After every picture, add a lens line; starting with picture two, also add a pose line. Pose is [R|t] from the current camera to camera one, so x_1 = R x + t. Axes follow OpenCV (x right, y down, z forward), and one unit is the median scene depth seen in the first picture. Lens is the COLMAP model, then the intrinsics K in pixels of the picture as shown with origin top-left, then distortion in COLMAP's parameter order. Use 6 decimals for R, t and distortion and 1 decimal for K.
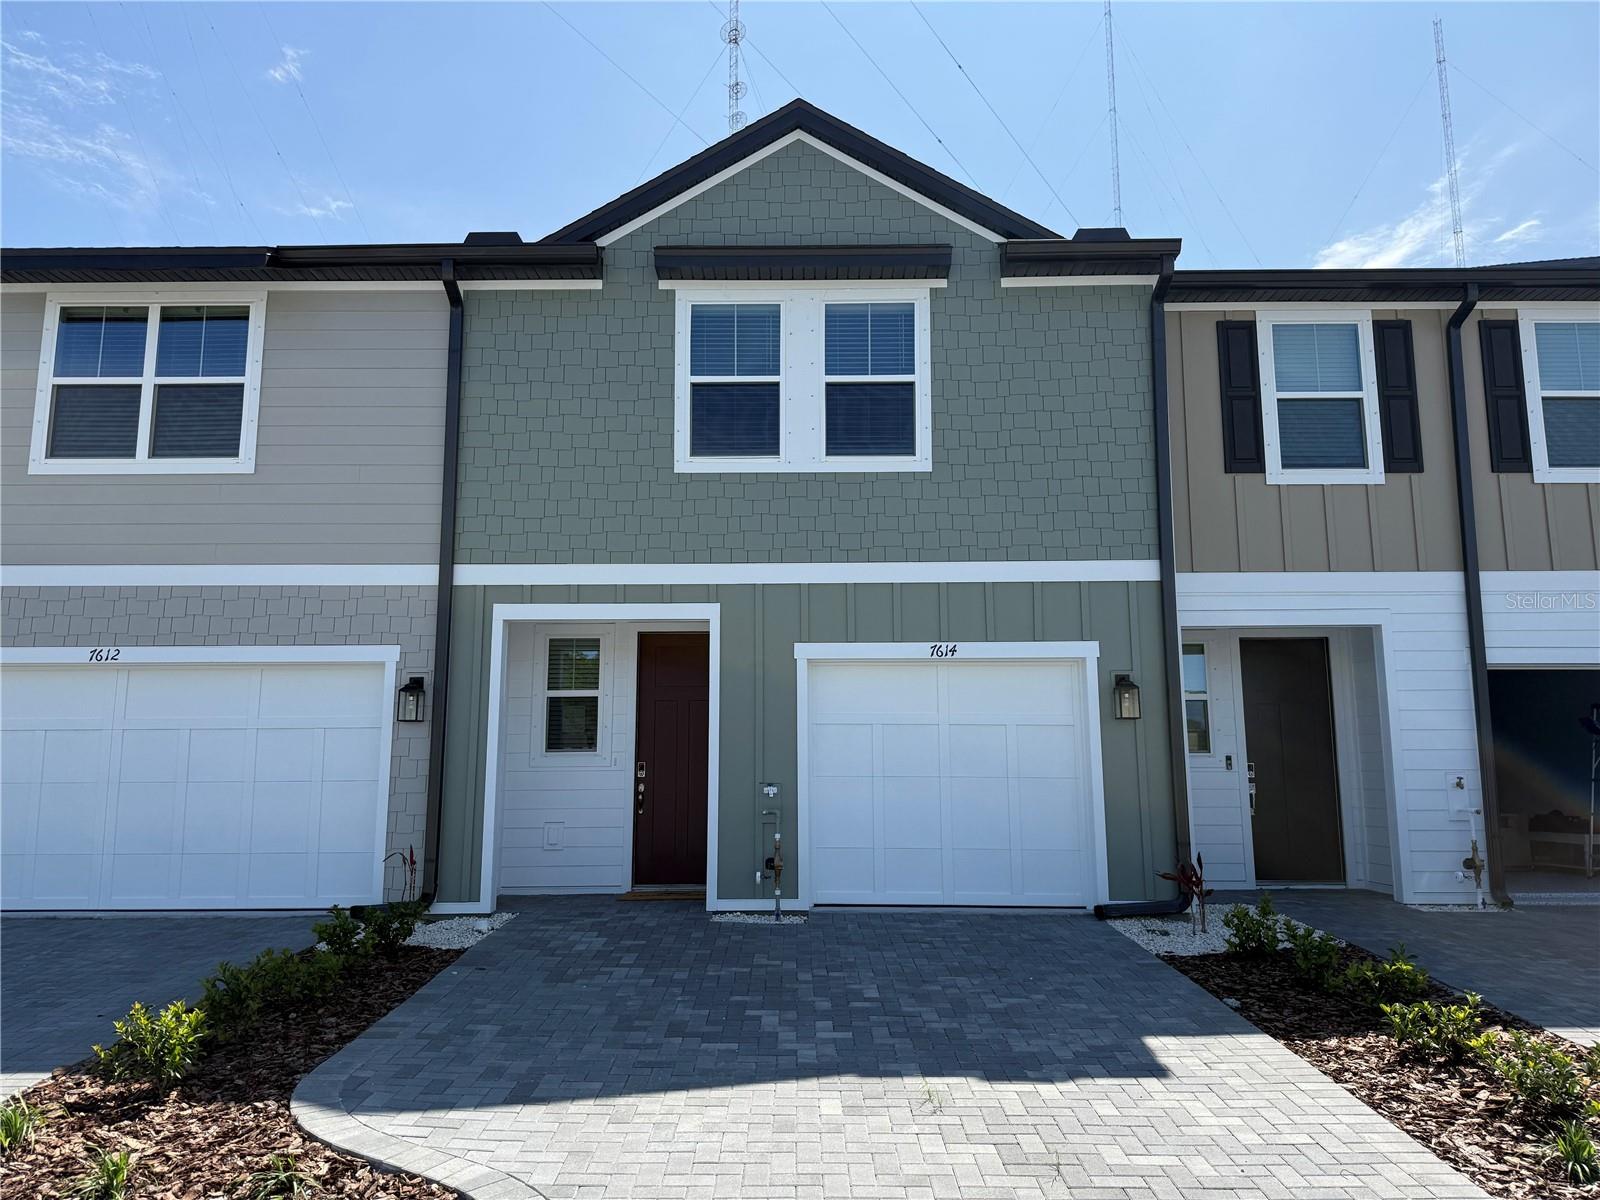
lens RADIAL K [[1132.7, 0, 816.2], [0, 1132.7, 593.2], [0, 0, 1]] dist [0.055338, -0.049506]
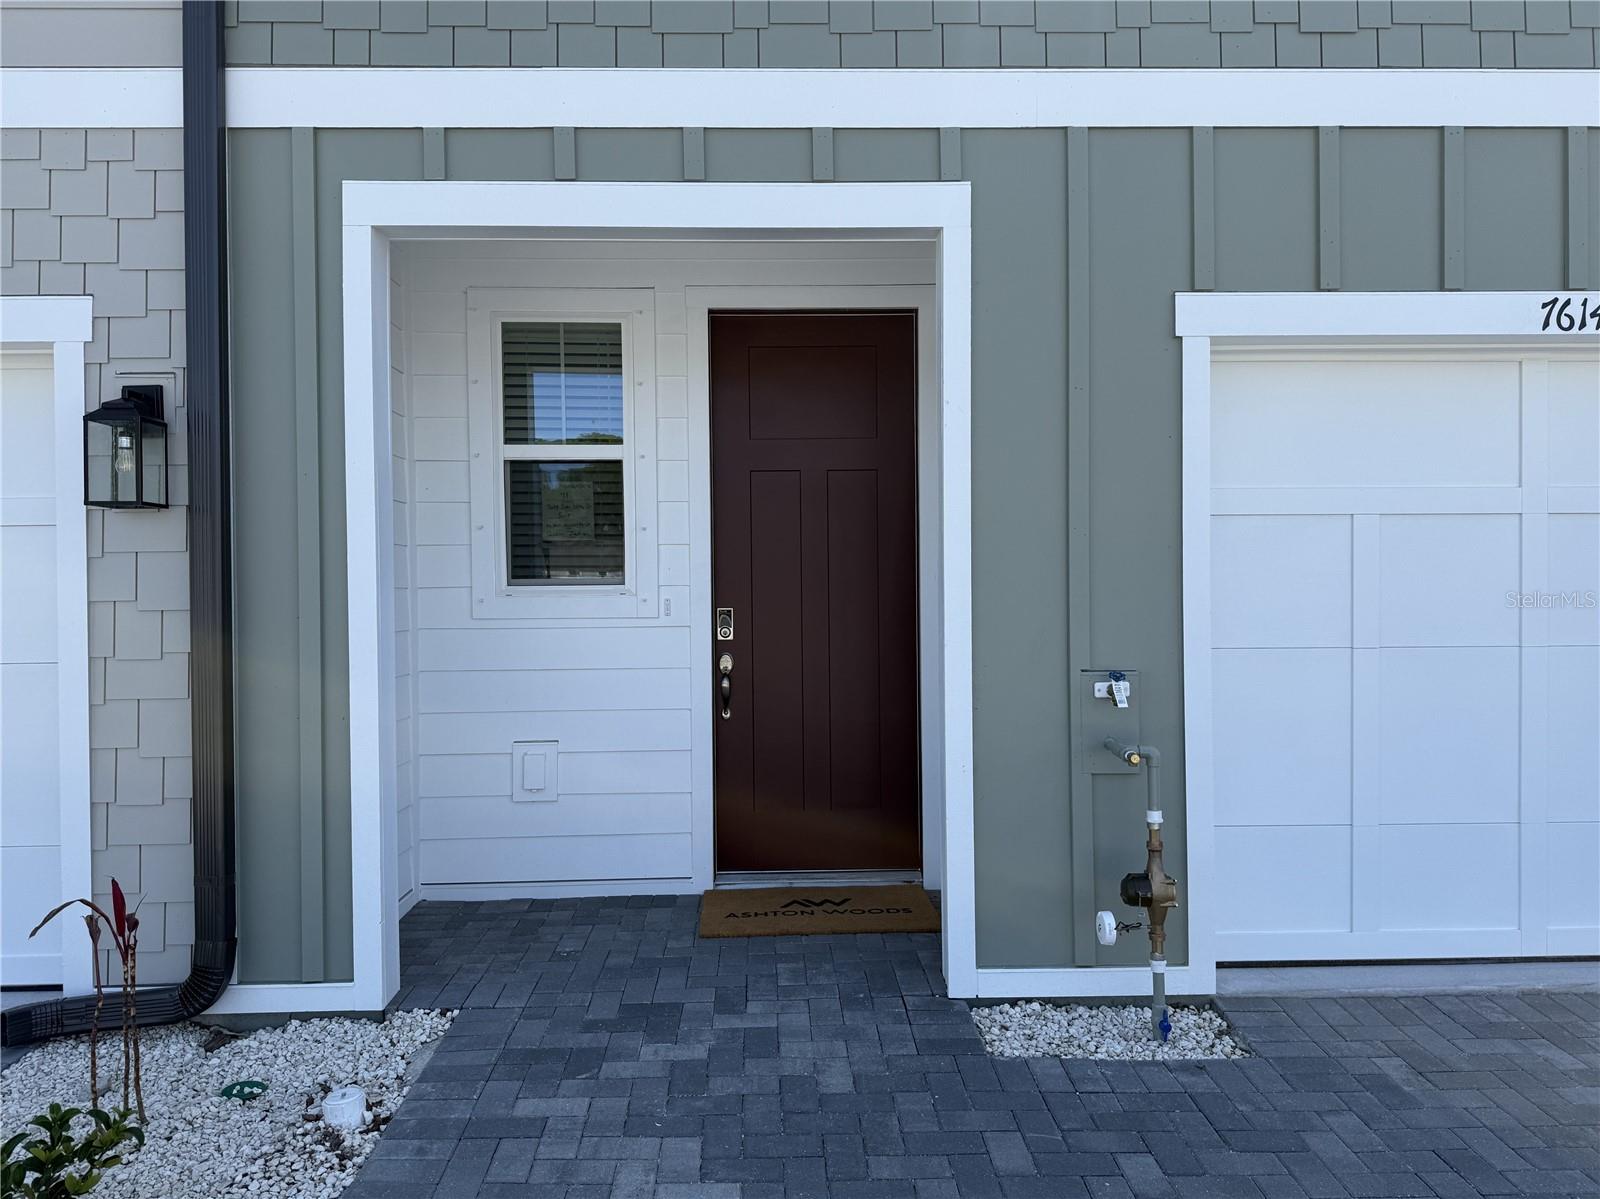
lens RADIAL K [[1132.7, 0, 794.7], [0, 1132.7, 613.1], [0, 0, 1]] dist [0.055338, -0.049506]
pose [[0.999829, -0.004124, 0.018046, -0.148705], [0.000869, 0.984244, 0.176815, 0.080058], [-0.018491, -0.176769, 0.984079, 0.619334]]
